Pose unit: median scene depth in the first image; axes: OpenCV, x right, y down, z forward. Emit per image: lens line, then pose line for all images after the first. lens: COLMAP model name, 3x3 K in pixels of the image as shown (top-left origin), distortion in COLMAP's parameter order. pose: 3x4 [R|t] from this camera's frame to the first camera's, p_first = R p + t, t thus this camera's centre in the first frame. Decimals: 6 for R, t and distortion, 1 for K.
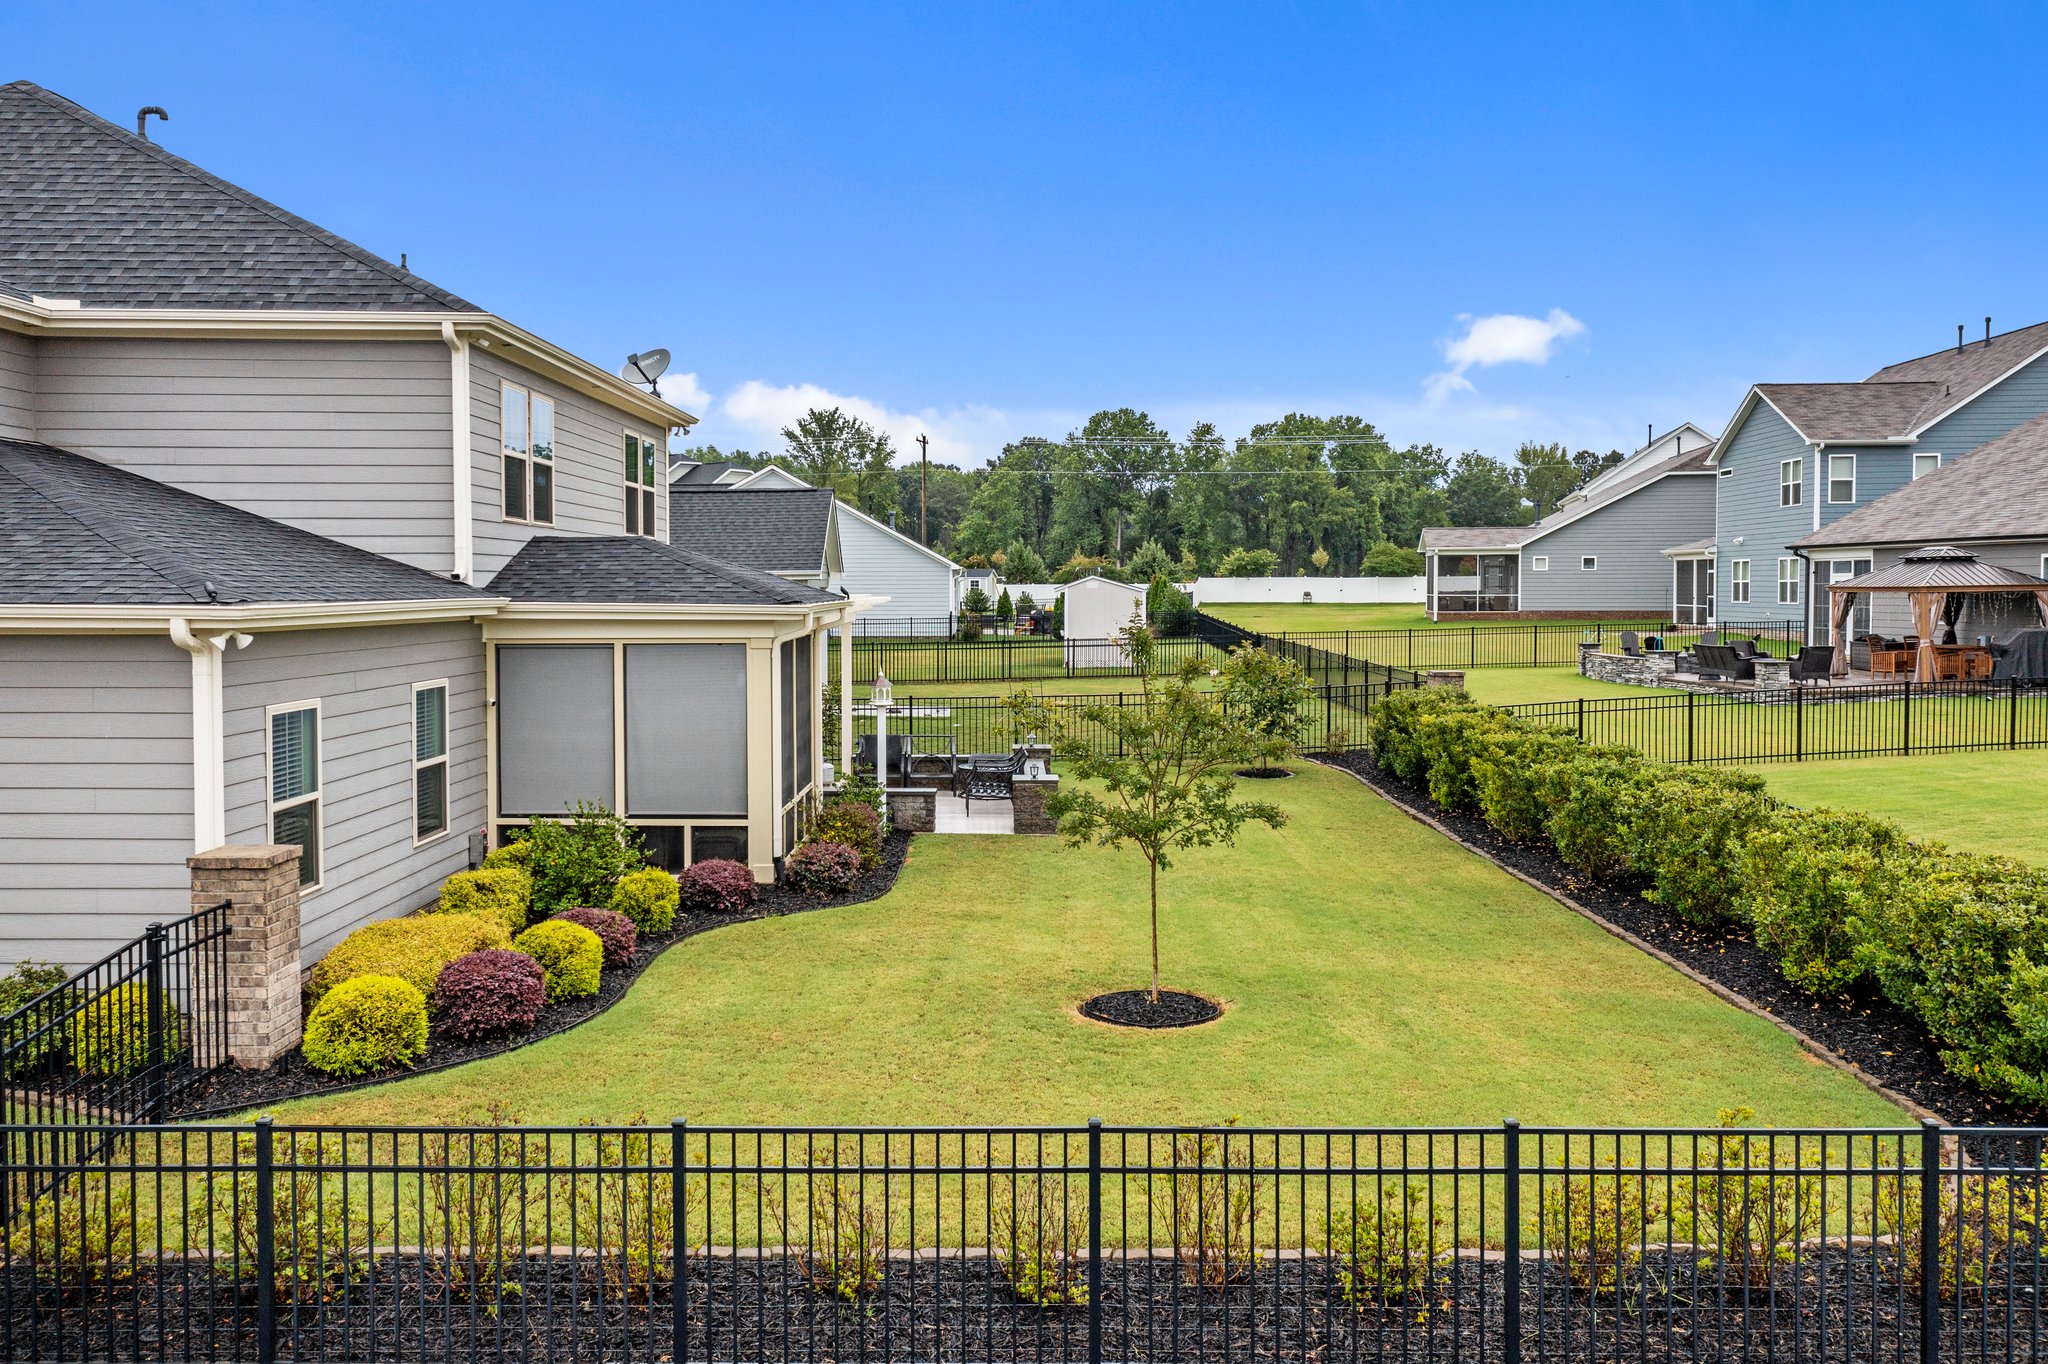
lens RADIAL K [[1634.5, 0, 1026.8], [0, 1634.5, 633.6], [0, 0, 1]] dist [0.002462, -0.001090]
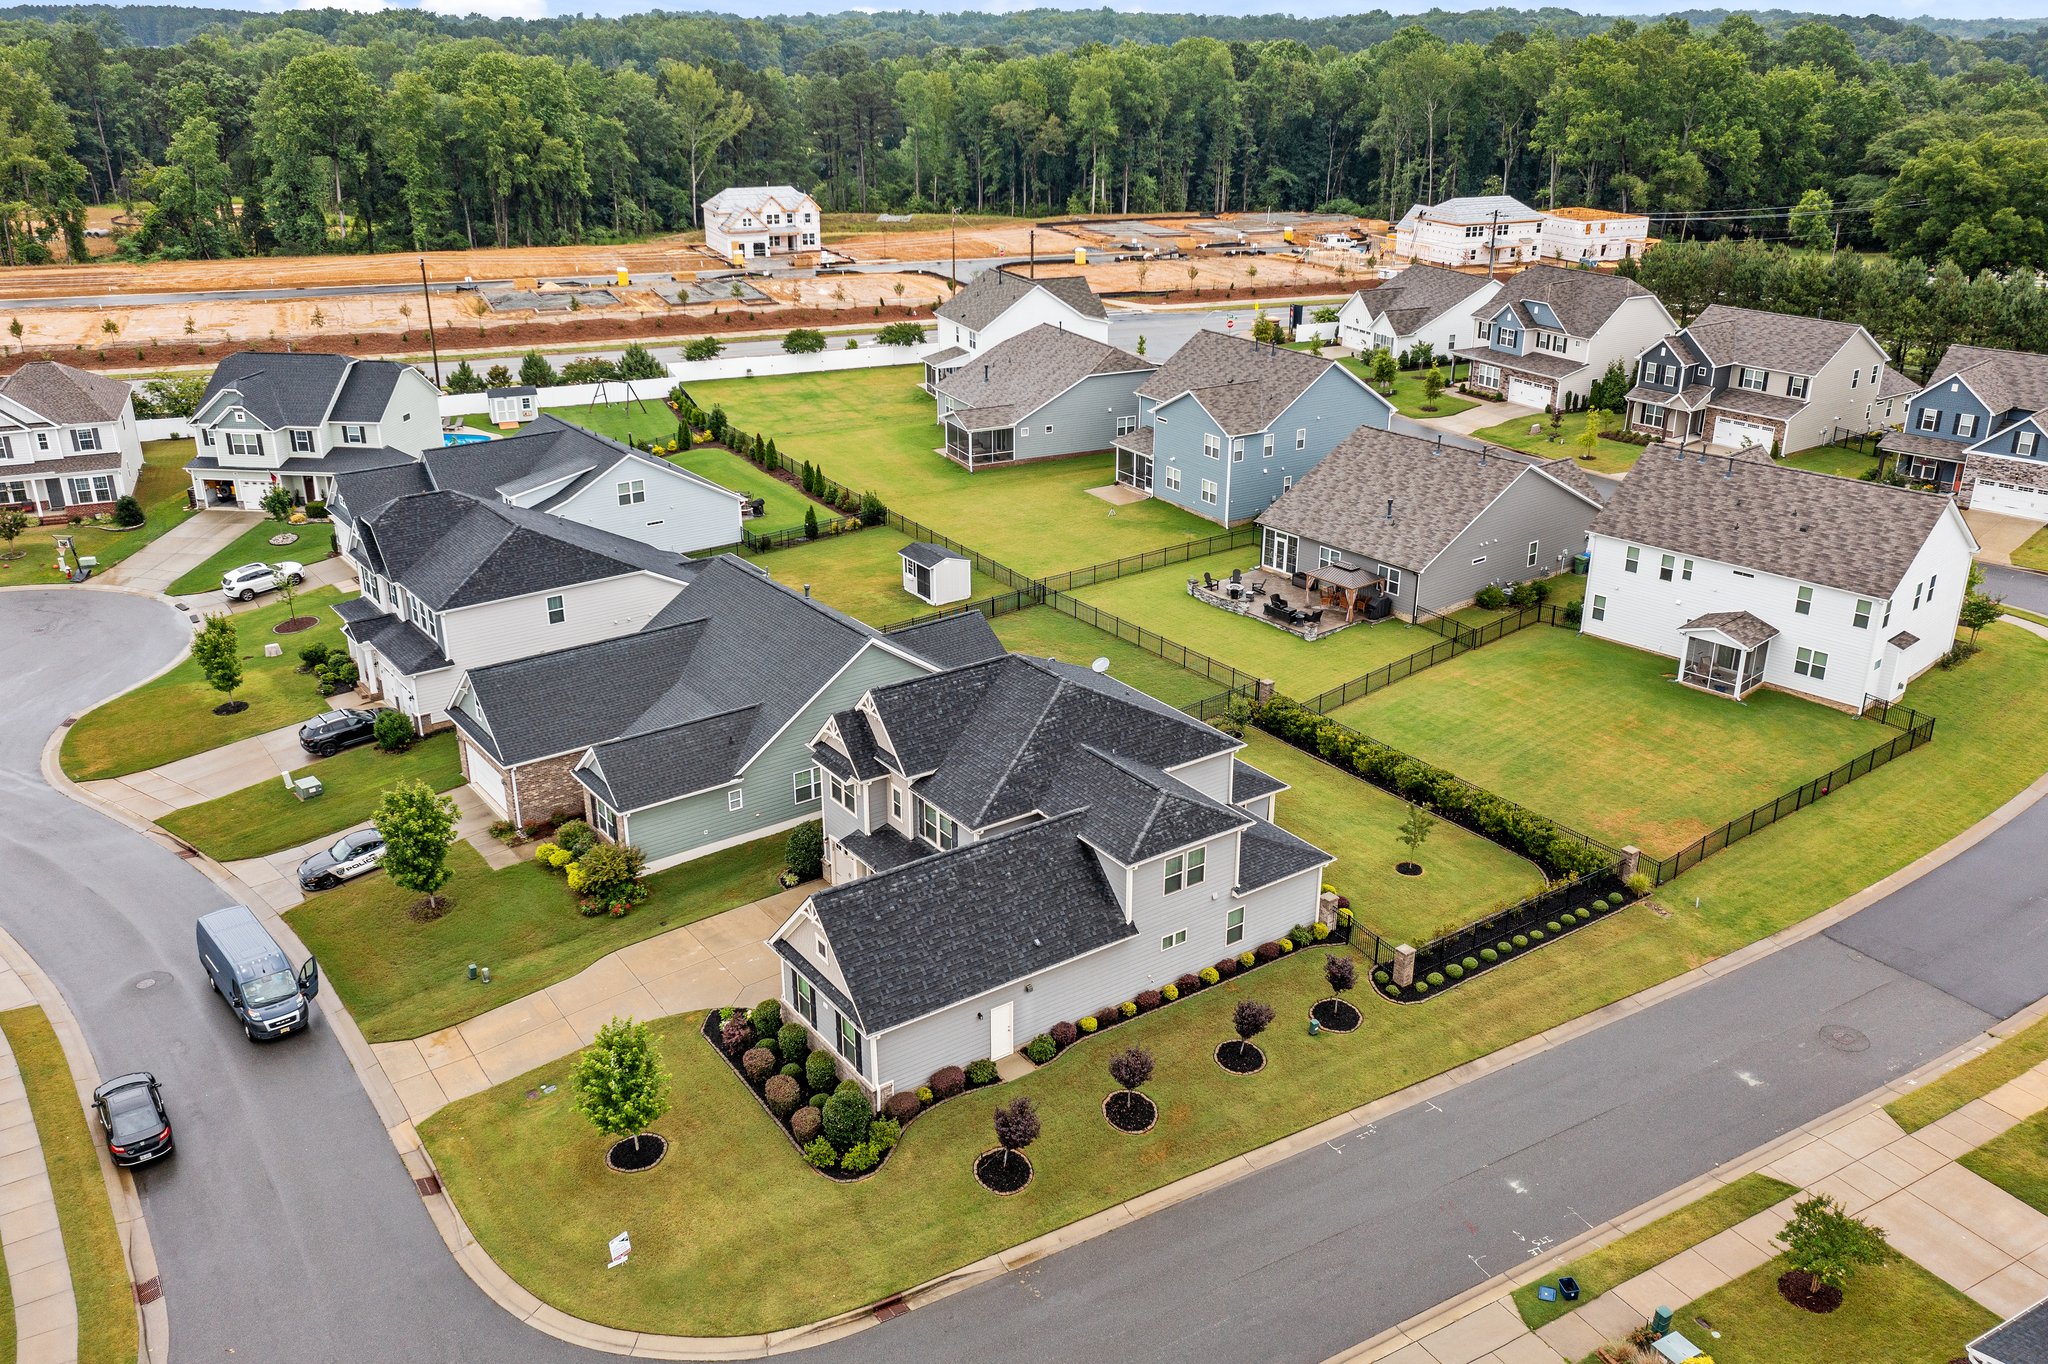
lens RADIAL K [[1615.0, 0, 1024.0], [0, 1615.0, 682.0], [0, 0, 1]] dist [0.004057, 0.005035]
pose [[0.819515, -0.217751, 0.530075, -0.724671], [0.018846, 0.934735, 0.354845, -0.447855], [-0.572748, -0.280811, 0.770133, -0.435307]]
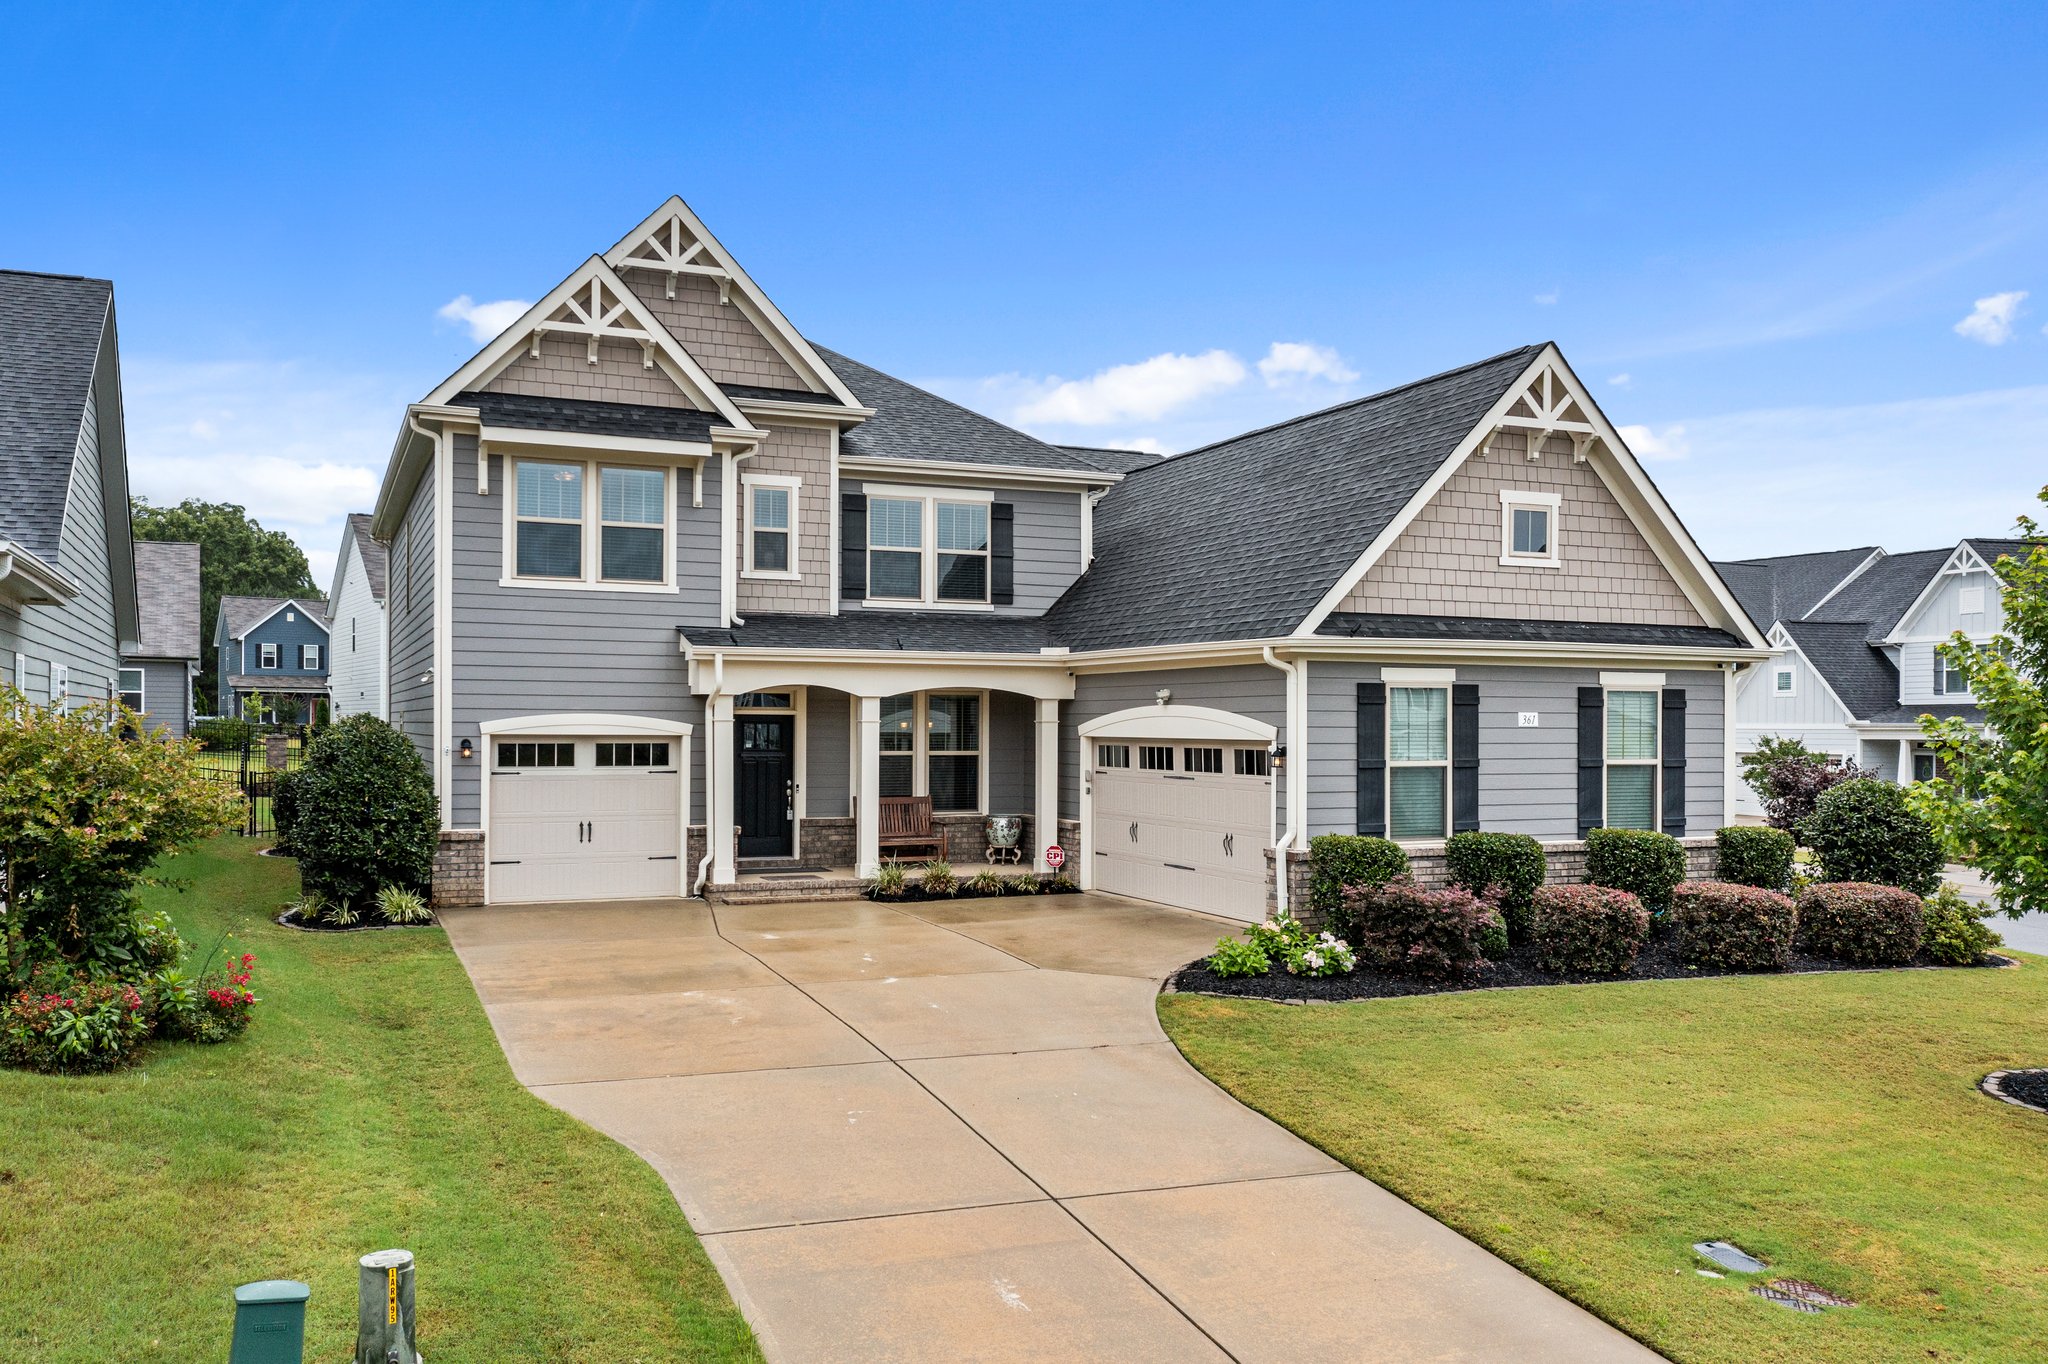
lens RADIAL K [[1632.7, 0, 1019.5], [0, 1632.7, 736.4], [0, 0, 1]] dist [0.007959, 0.001442]
pose [[-0.398119, -0.009886, 0.917280, -0.634435], [0.020915, 0.999584, 0.019851, 0.001475], [-0.917095, 0.027088, -0.397747, 0.426315]]
